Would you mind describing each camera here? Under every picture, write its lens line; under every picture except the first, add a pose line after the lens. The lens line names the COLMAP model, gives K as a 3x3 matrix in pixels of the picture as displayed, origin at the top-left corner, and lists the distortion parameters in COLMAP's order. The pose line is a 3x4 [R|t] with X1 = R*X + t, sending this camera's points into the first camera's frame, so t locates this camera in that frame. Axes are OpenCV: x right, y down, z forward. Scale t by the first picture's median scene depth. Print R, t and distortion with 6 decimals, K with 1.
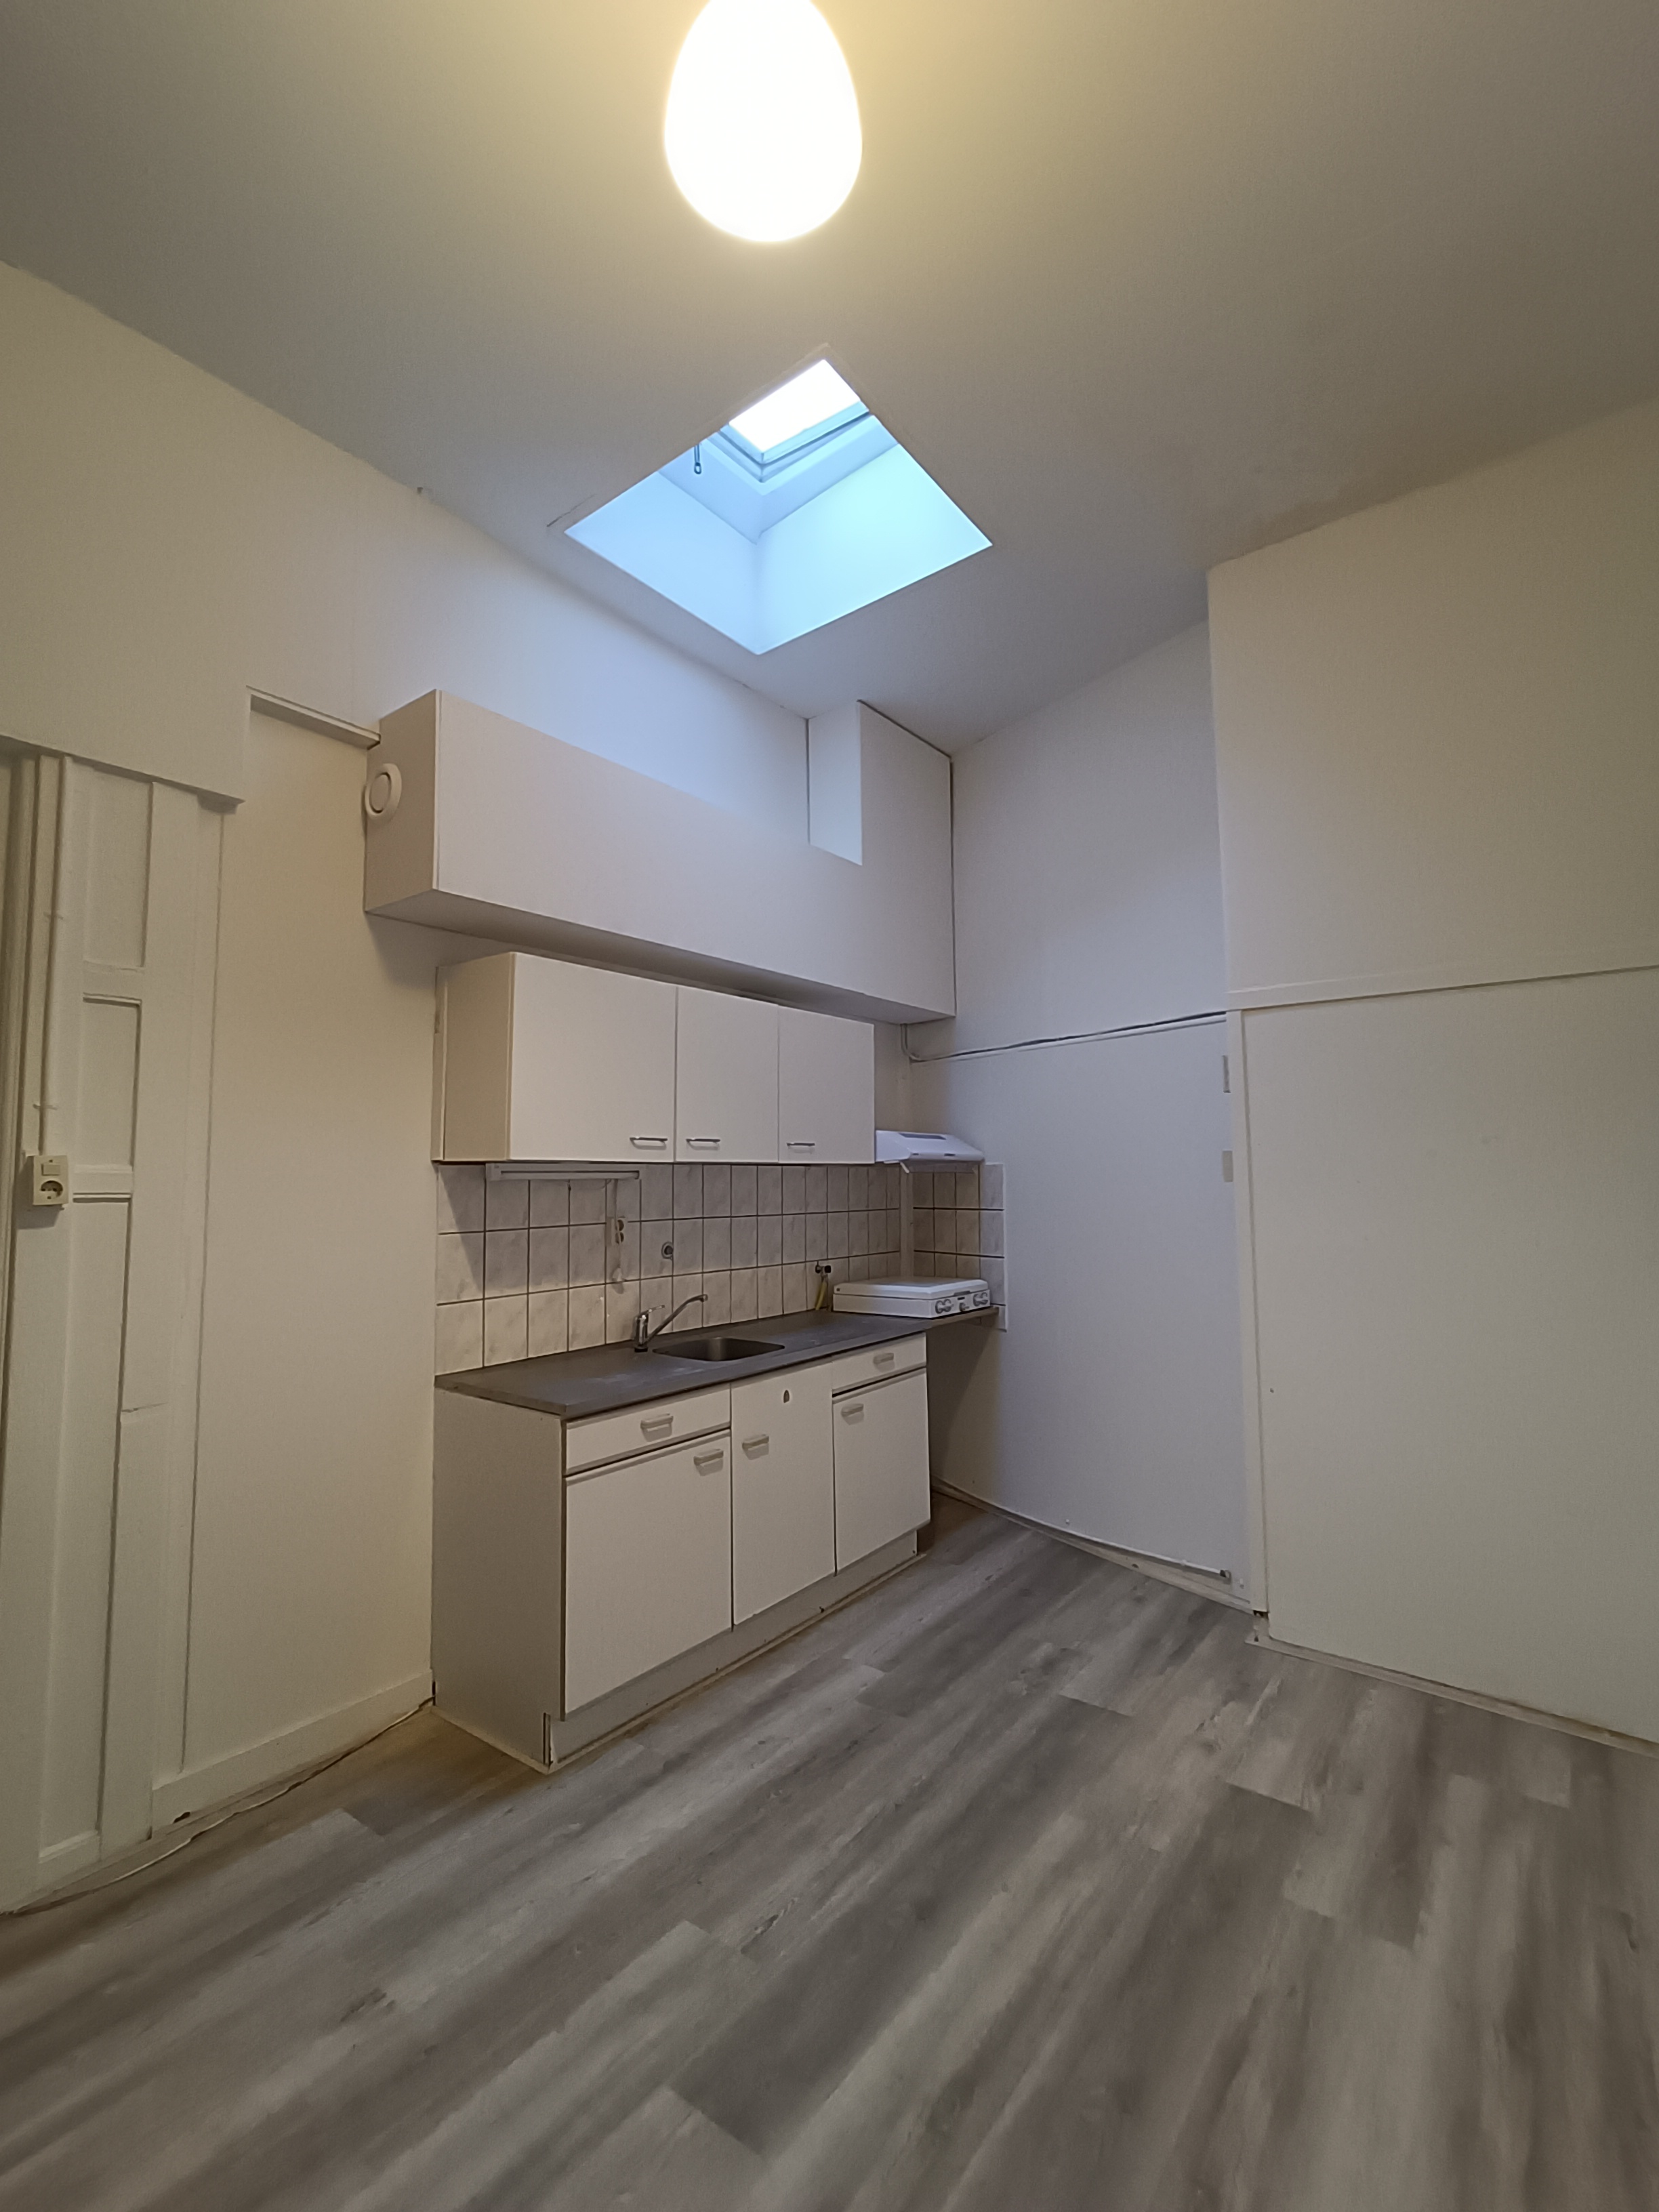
lens RADIAL K [[997.7, 0, 823.3], [0, 997.7, 1099.4], [0, 0, 1]] dist [0.000729, 0.000914]
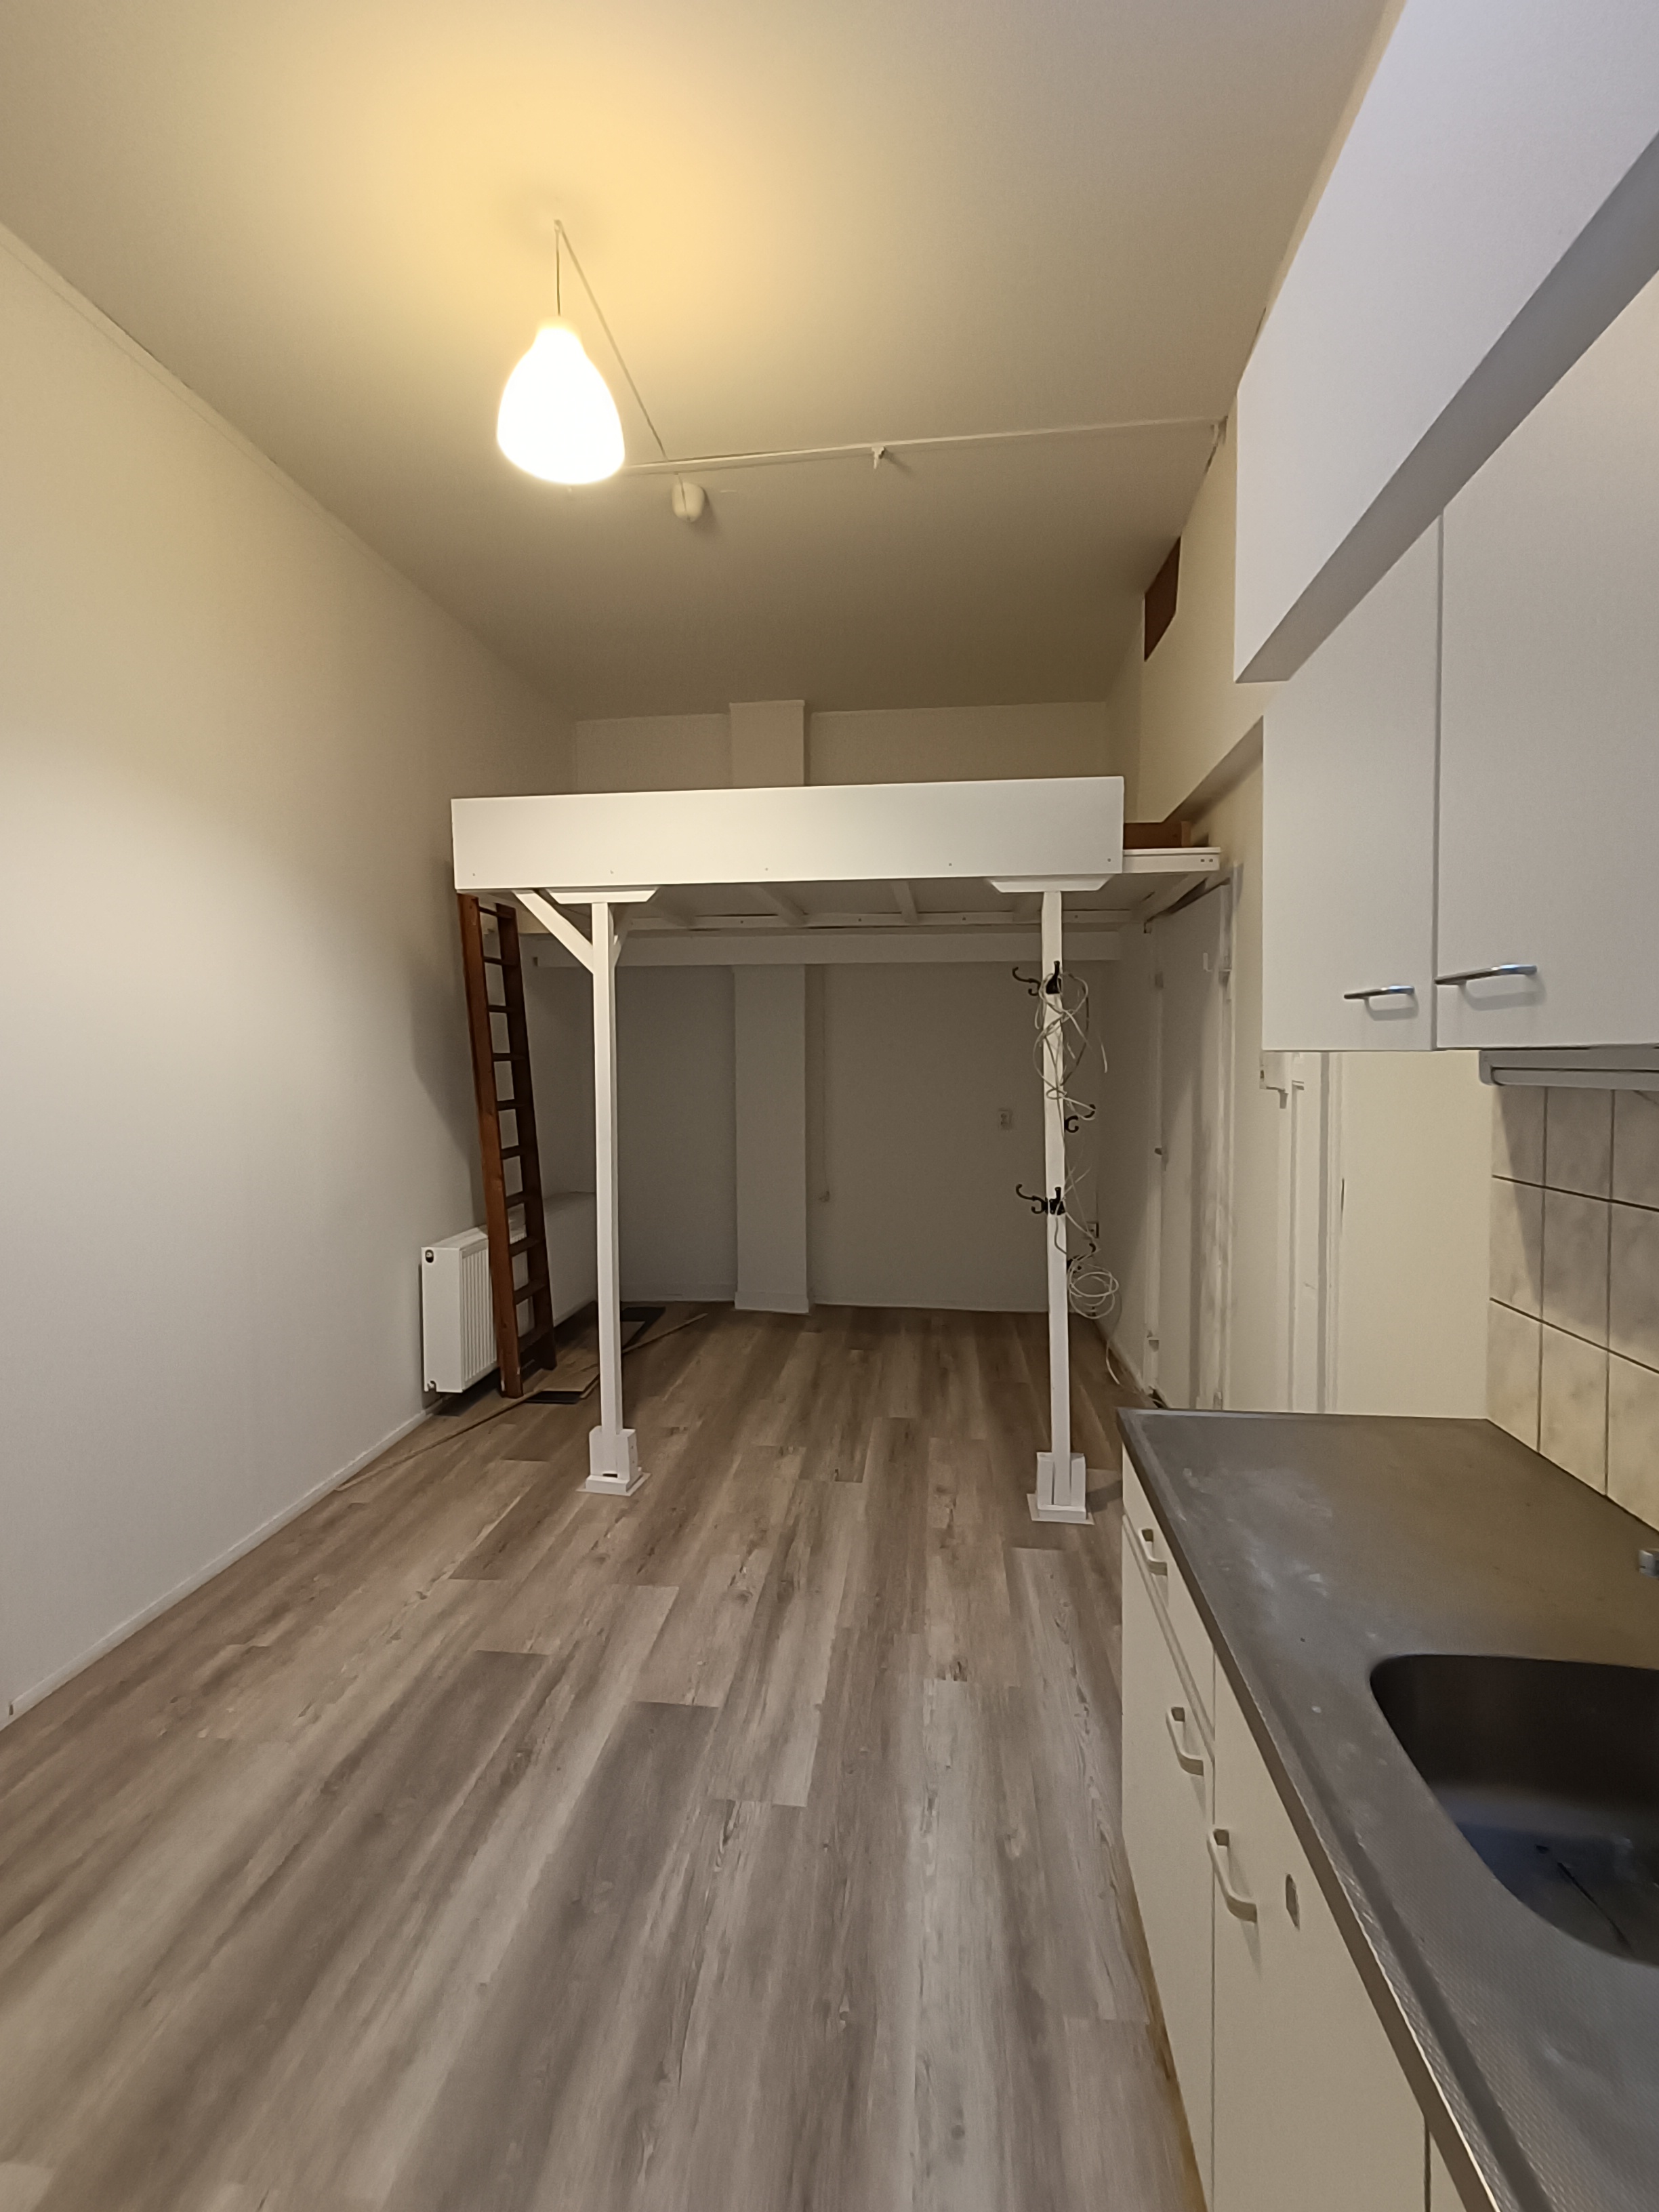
lens RADIAL K [[997.7, 0, 823.3], [0, 997.7, 1099.4], [0, 0, 1]] dist [0.000729, 0.000914]
pose [[-0.859601, 0.039029, -0.509474, 0.287307], [0.057876, 0.998099, -0.021191, 0.102598], [0.507678, -0.047702, -0.860225, 1.634630]]
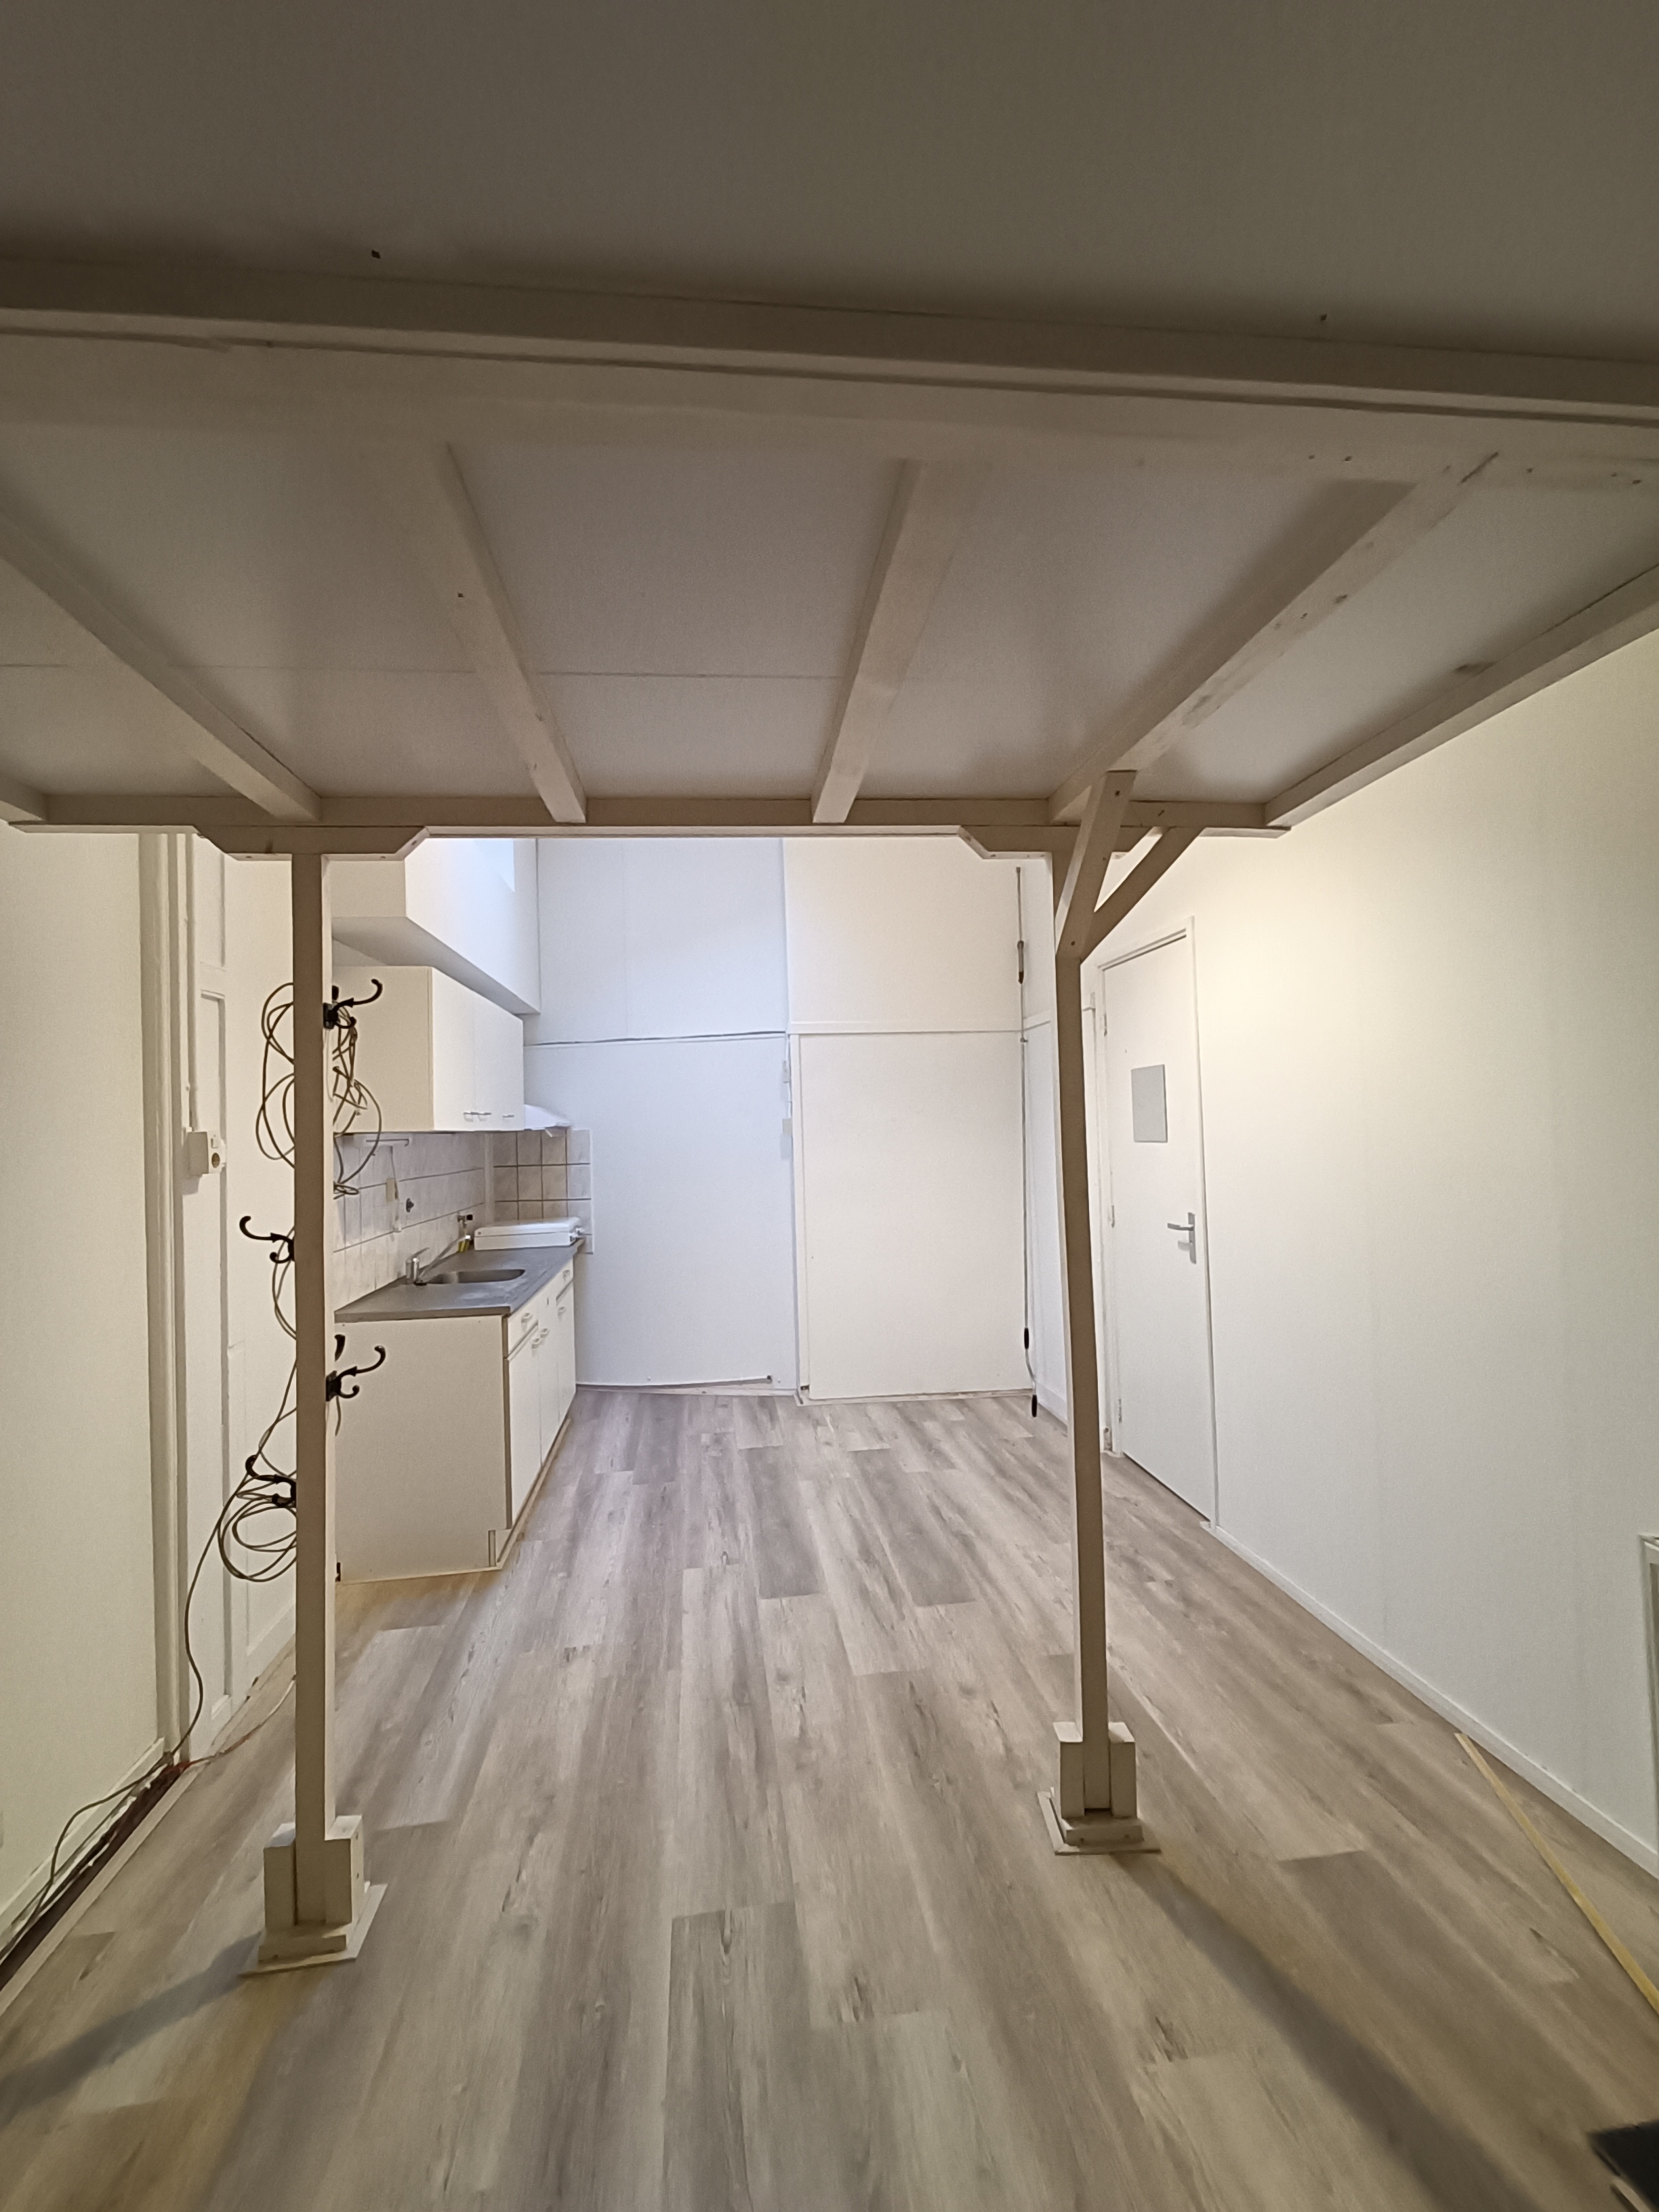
lens RADIAL K [[997.7, 0, 823.3], [0, 997.7, 1099.4], [0, 0, 1]] dist [0.000729, 0.000914]
pose [[0.714248, 0.006779, 0.699860, -0.998298], [-0.031248, 0.999265, 0.022211, -0.027458], [-0.699195, -0.037733, 0.713935, -0.308597]]
